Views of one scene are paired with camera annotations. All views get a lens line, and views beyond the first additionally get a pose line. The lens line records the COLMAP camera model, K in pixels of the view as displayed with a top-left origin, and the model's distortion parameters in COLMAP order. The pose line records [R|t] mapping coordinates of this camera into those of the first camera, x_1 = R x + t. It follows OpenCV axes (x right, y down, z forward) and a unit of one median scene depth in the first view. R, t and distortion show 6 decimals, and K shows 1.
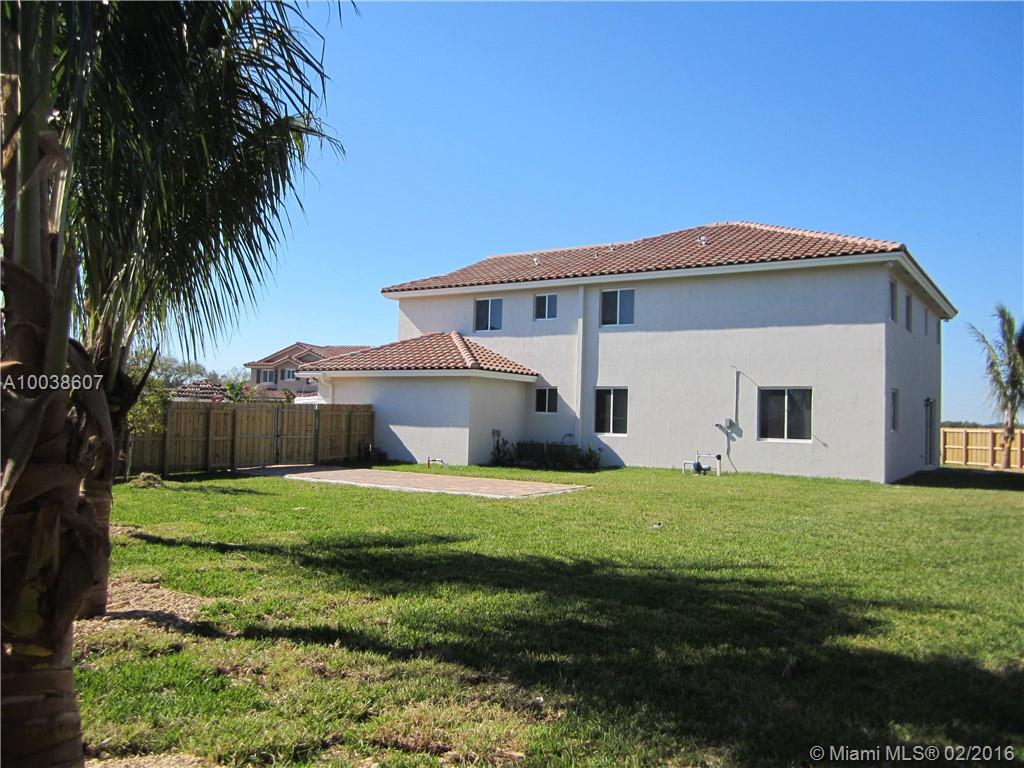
lens RADIAL K [[838.9, 0, 515.4], [0, 838.9, 380.8], [0, 0, 1]] dist [-0.054560, 0.029598]
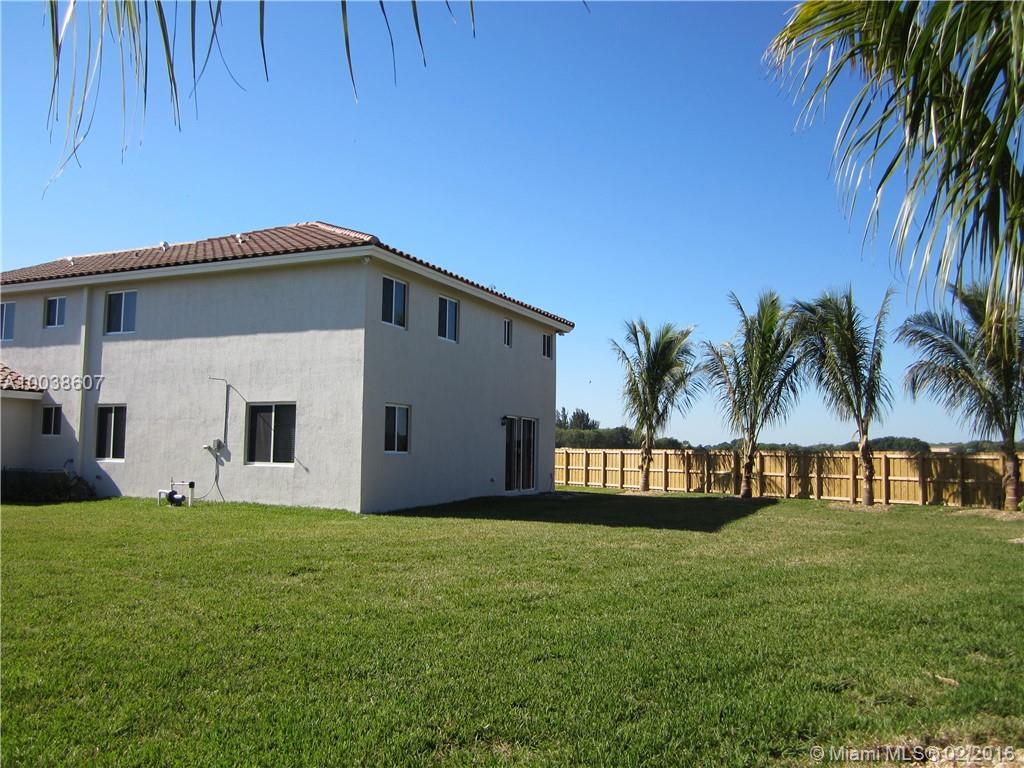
lens RADIAL K [[838.9, 0, 507.5], [0, 838.9, 390.8], [0, 0, 1]] dist [-0.054560, 0.029598]
pose [[0.985959, -0.001374, 0.166981, 0.375177], [0.004714, 0.999797, -0.019613, 0.012078], [-0.166921, 0.020125, 0.985765, 0.093671]]
